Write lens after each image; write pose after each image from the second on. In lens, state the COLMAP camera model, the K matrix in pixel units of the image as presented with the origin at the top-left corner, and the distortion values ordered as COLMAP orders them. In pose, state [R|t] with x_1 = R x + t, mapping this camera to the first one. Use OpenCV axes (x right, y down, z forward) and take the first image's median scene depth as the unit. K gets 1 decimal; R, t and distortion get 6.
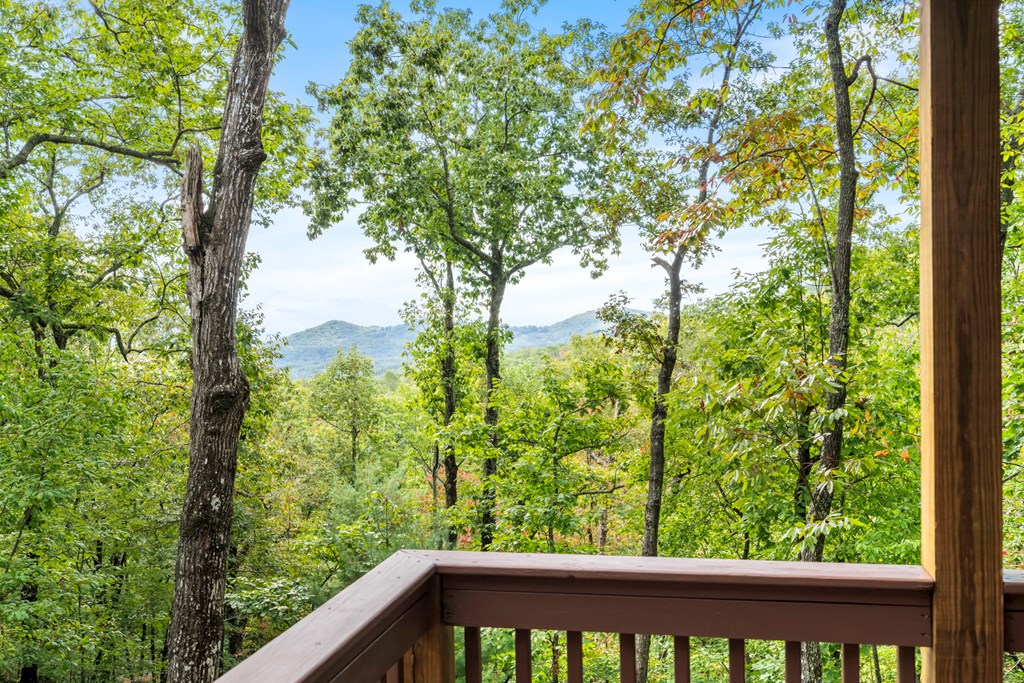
lens RADIAL K [[1034.6, 0, 514.1], [0, 1034.6, 352.0], [0, 0, 1]] dist [-0.013144, 0.000000]
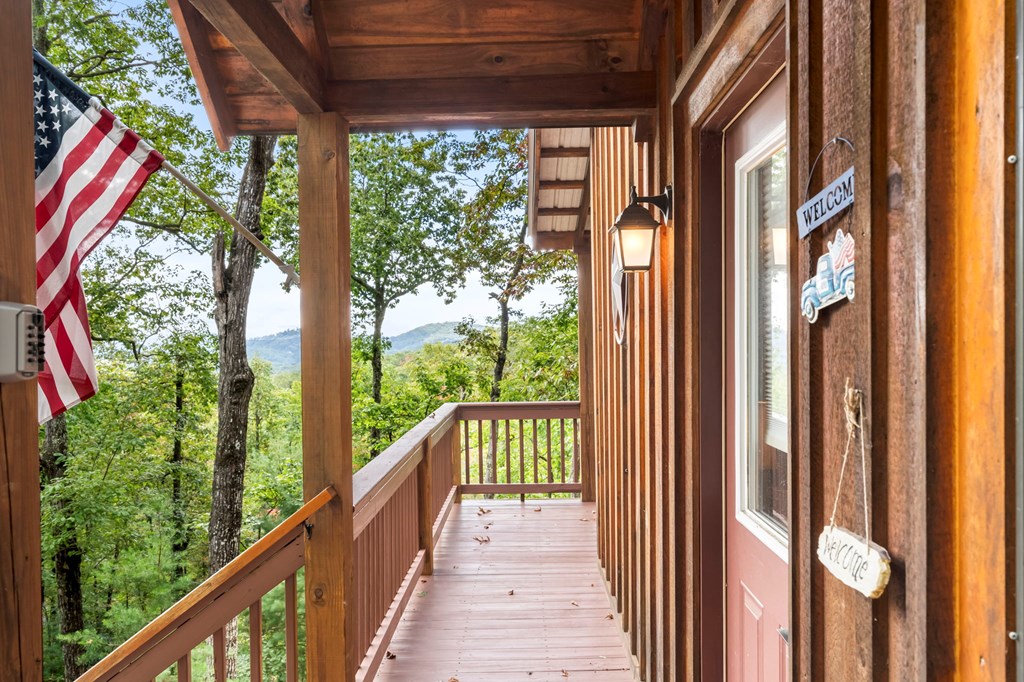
lens RADIAL K [[1034.6, 0, 511.7], [0, 1034.6, 341.7], [0, 0, 1]] dist [-0.013144, 0.000000]
pose [[0.985099, -0.003239, 0.171957, -0.098521], [0.006379, 0.999823, -0.017710, 0.007853], [-0.171869, 0.018543, 0.984945, -0.516059]]
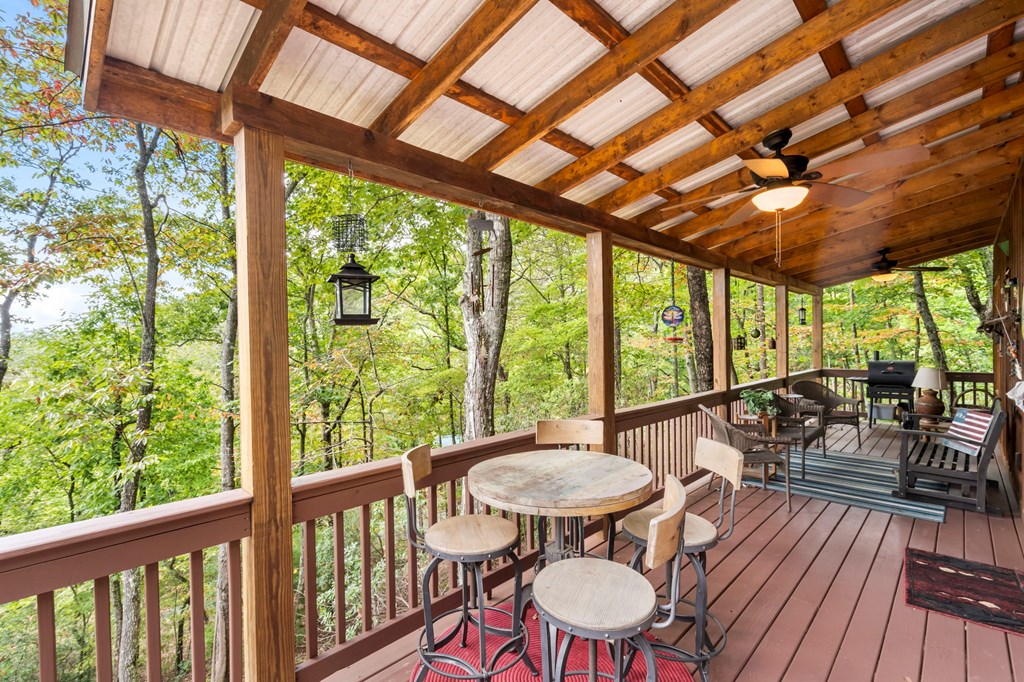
lens RADIAL K [[467.8, 0, 511.7], [0, 467.8, 351.5], [0, 0, 1]] dist [0.001162, -0.000172]
pose [[0.554240, -0.006827, 0.832329, 0.000528], [0.018632, 0.999818, -0.004206, -0.000990], [-0.832148, 0.017839, 0.554266, 0.034783]]
